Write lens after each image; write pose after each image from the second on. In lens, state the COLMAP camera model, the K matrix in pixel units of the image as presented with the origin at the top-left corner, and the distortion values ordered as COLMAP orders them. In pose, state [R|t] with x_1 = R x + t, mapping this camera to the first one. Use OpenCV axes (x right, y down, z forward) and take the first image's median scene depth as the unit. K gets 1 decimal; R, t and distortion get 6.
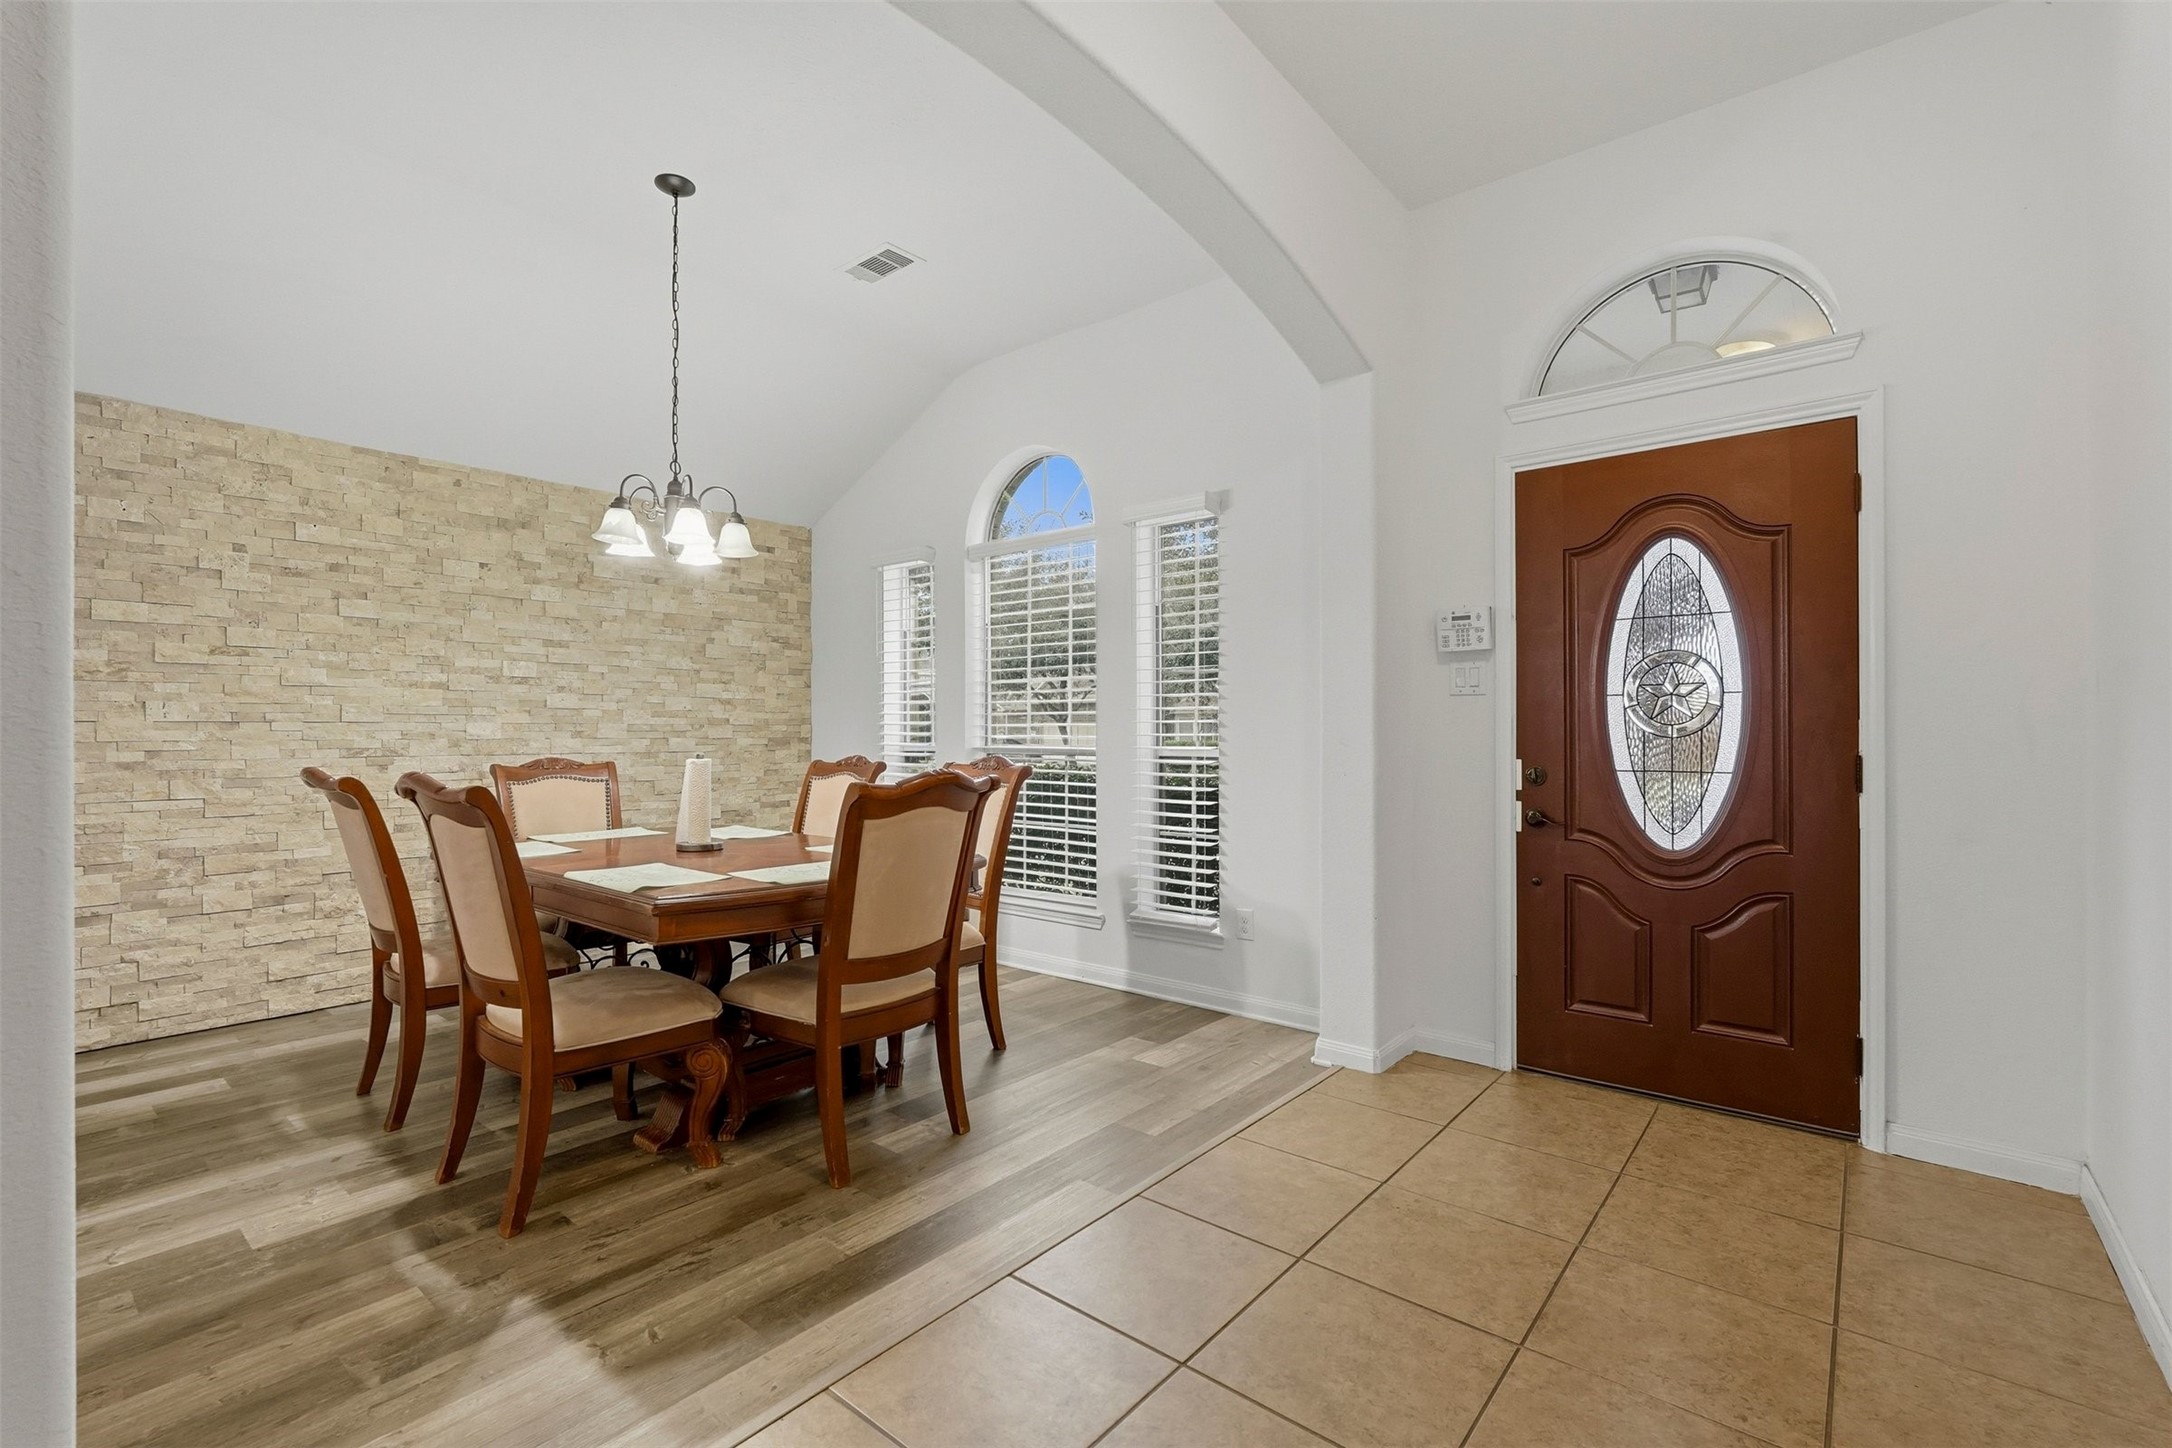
lens RADIAL K [[958.4, 0, 1087.3], [0, 958.4, 727.8], [0, 0, 1]] dist [-0.004543, 0.000105]
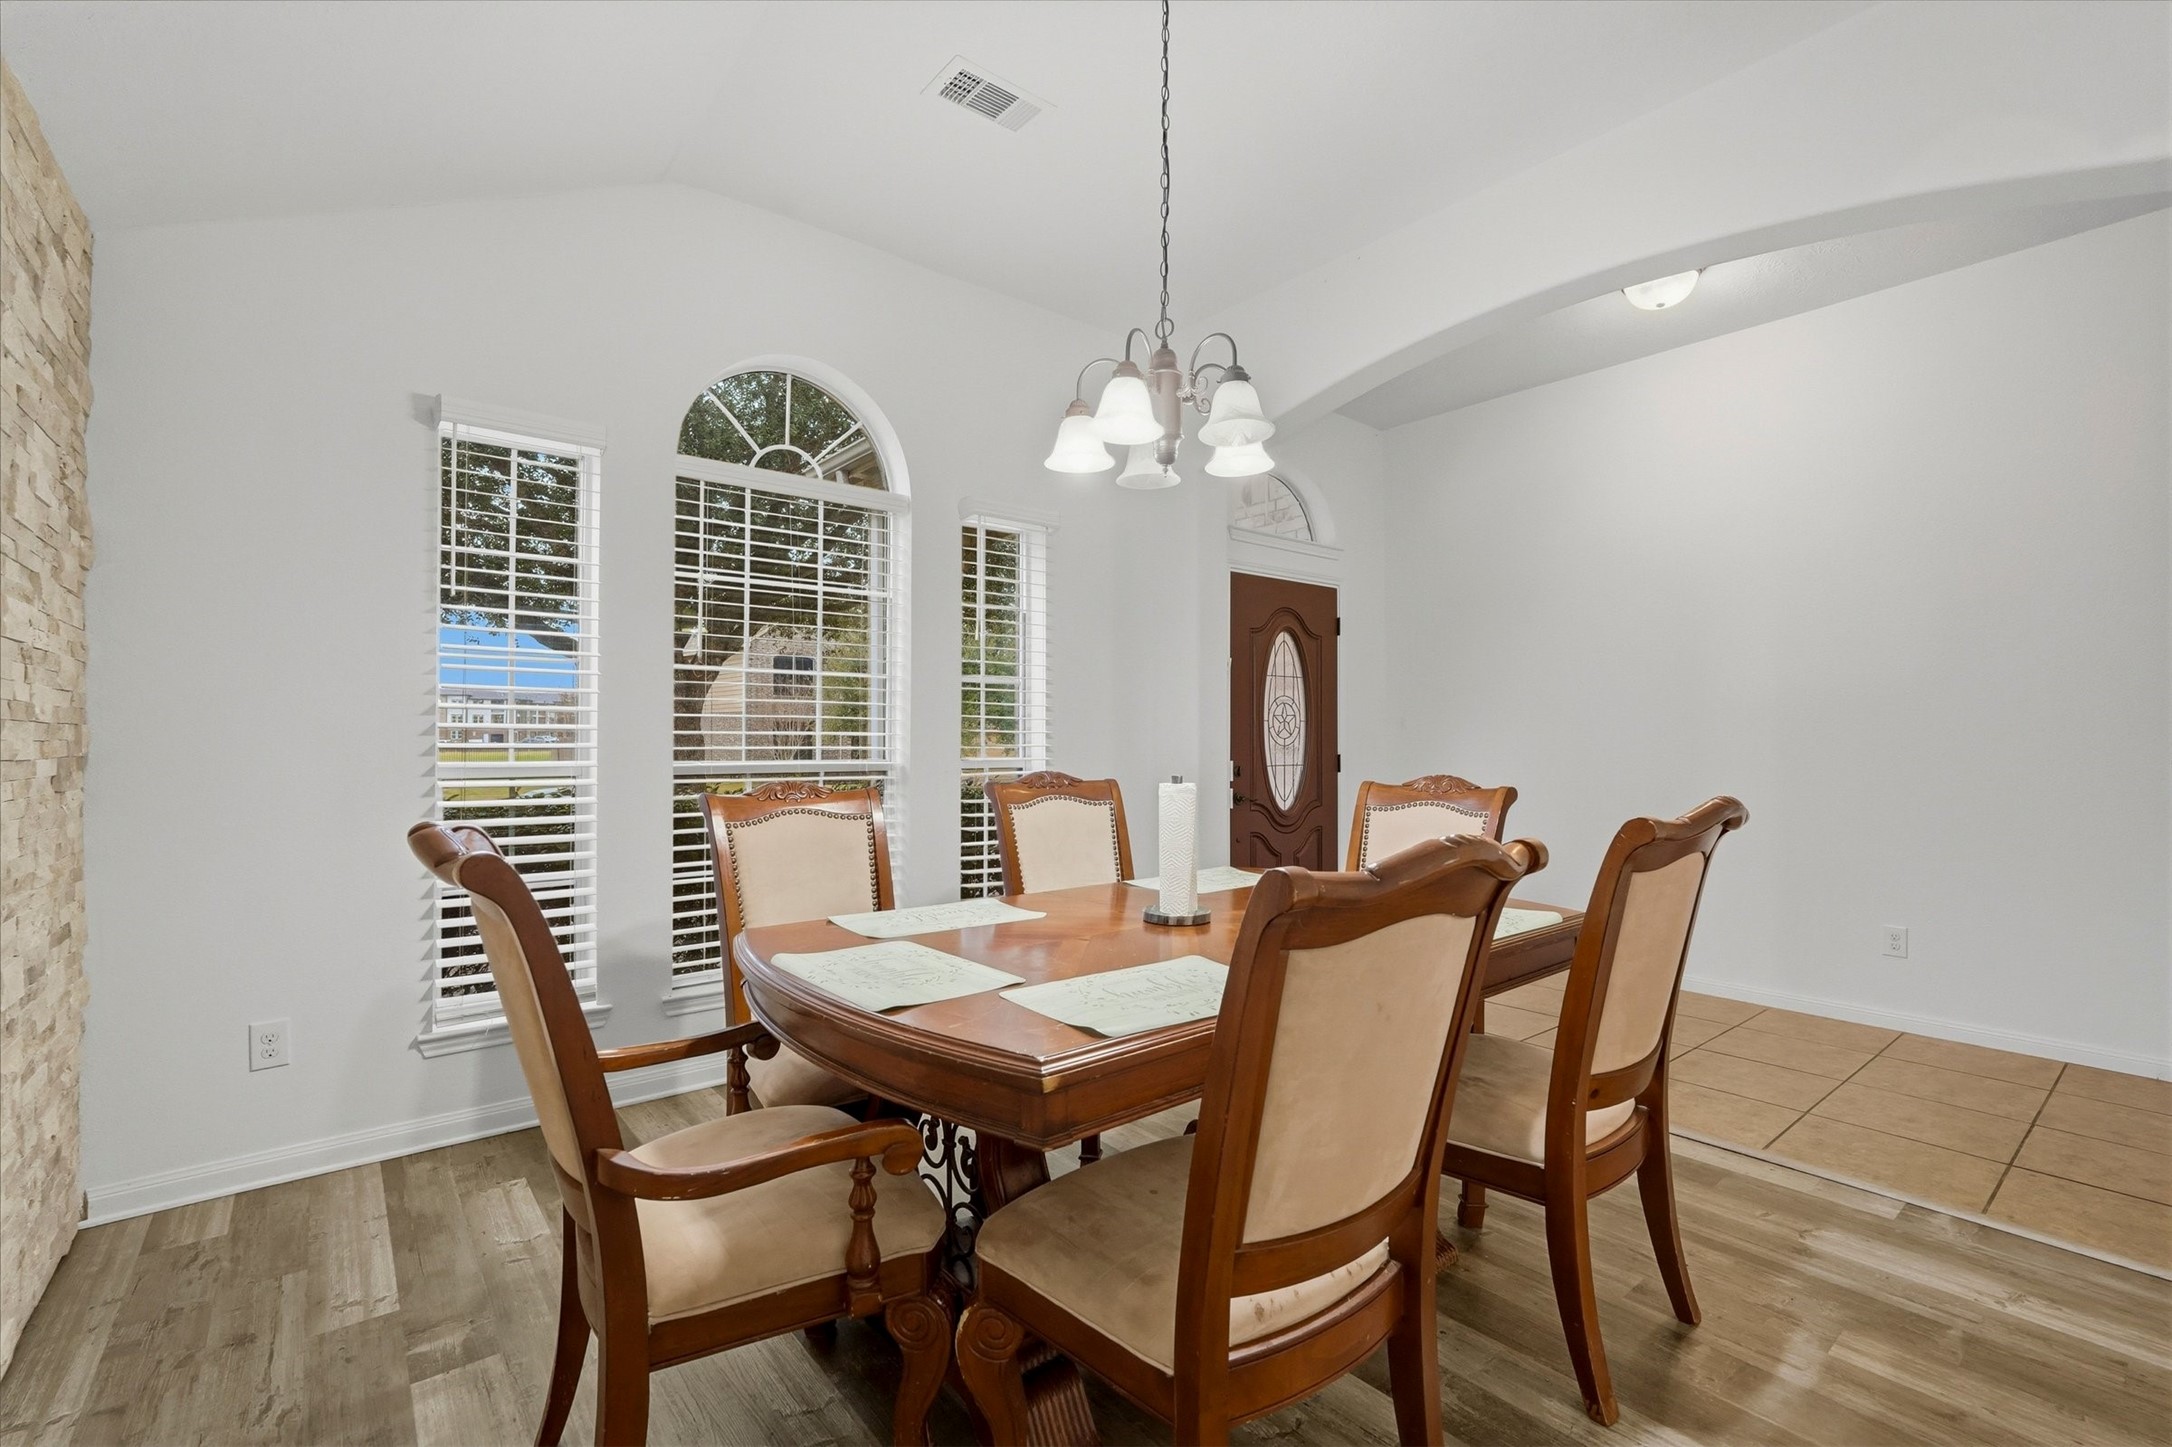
lens RADIAL K [[913.8, 0, 1085.6], [0, 913.8, 736.5], [0, 0, 1]] dist [-0.022600, -0.000238]
pose [[0.216101, 0.008008, 0.976338, -1.172470], [-0.001959, 0.999968, -0.007768, 0.008898], [-0.976369, -0.000234, 0.216110, 1.051031]]
